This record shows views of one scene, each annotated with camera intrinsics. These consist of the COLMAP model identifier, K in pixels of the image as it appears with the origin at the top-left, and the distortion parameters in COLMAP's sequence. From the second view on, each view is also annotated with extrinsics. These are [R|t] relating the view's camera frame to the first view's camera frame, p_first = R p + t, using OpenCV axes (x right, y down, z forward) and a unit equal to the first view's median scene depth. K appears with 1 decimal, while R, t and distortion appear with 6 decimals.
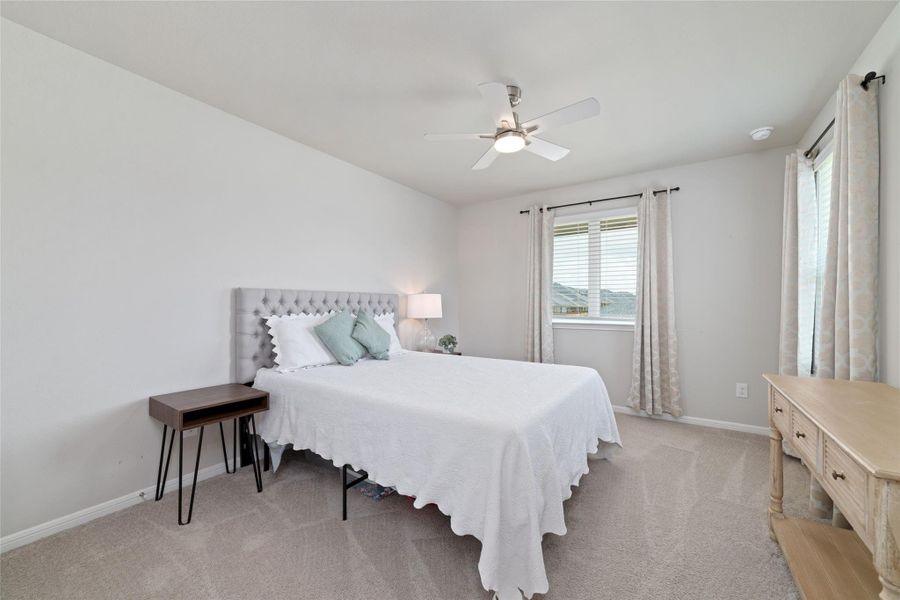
lens RADIAL K [[344.5, 0, 452.2], [0, 344.5, 301.0], [0, 0, 1]] dist [-0.009254, 0.000549]
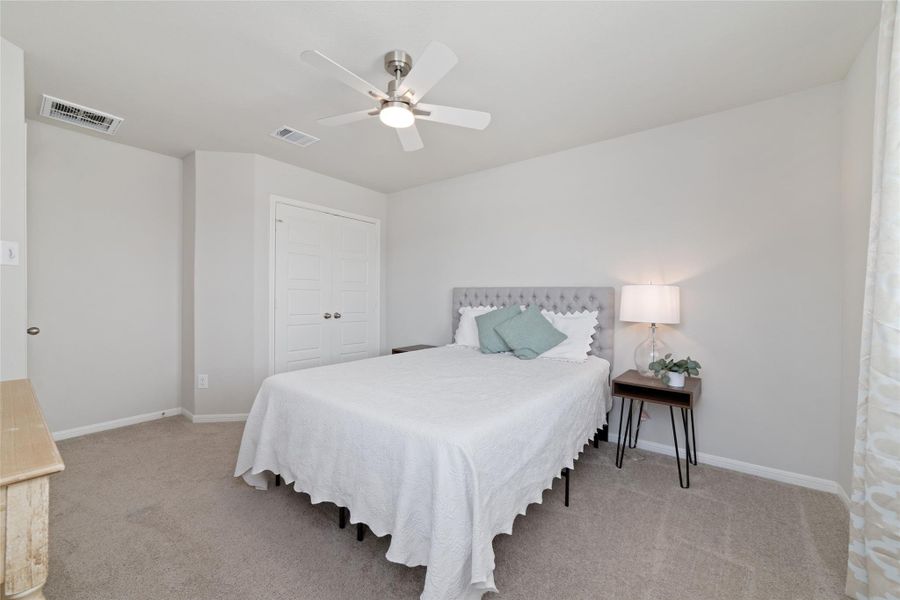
lens RADIAL K [[344.5, 0, 452.2], [0, 344.5, 301.0], [0, 0, 1]] dist [-0.009254, 0.000549]
pose [[-0.061369, 0.005384, -0.998101, 0.773885], [-0.006950, 0.999959, 0.005821, 0.011292], [0.998091, 0.007294, -0.061329, 0.891873]]
